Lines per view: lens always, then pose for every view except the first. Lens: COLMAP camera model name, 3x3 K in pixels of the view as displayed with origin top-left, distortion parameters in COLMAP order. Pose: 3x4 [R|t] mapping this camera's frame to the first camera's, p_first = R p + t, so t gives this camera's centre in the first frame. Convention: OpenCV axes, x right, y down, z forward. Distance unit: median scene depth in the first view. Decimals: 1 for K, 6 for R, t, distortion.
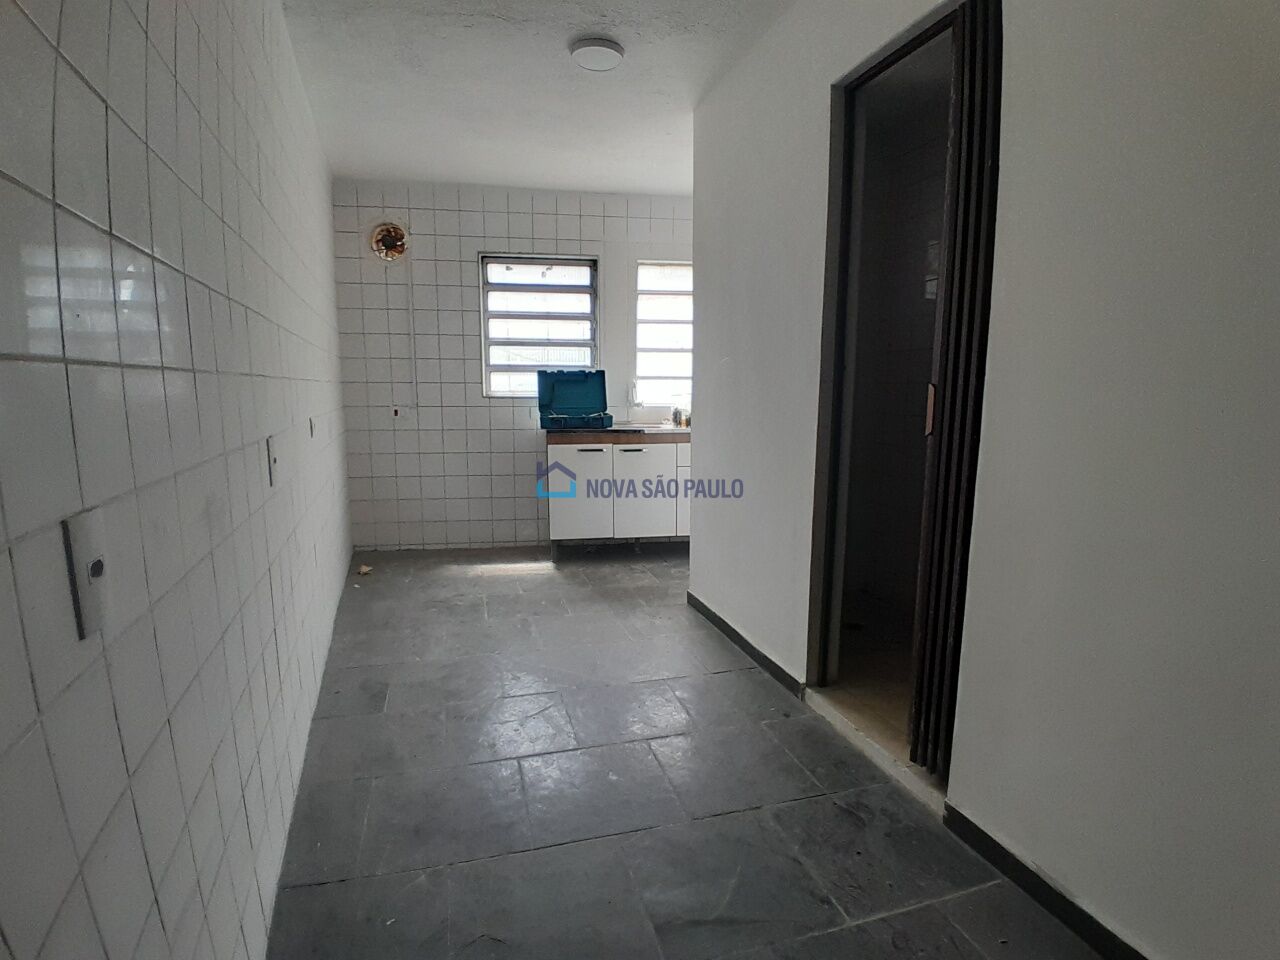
lens RADIAL K [[633.3, 0, 635.9], [0, 633.3, 501.1], [0, 0, 1]] dist [-0.000413, -0.045575]
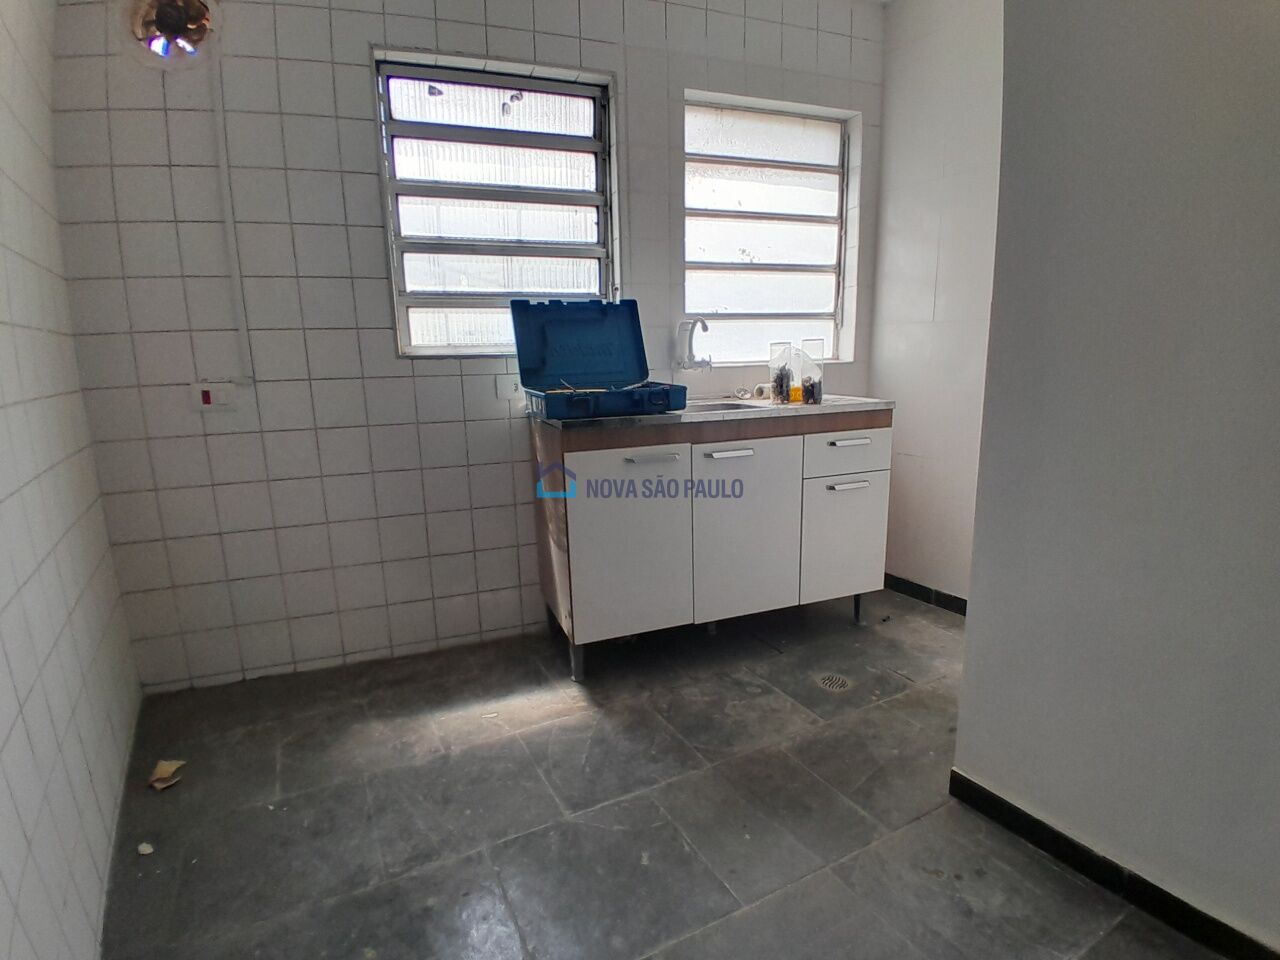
lens RADIAL K [[633.3, 0, 635.9], [0, 633.3, 501.1], [0, 0, 1]] dist [-0.000413, -0.045575]
pose [[0.976801, -0.071752, 0.201772, -0.170050], [0.061129, 0.996420, 0.058403, -0.071480], [-0.205240, -0.044714, 0.977690, 0.484264]]
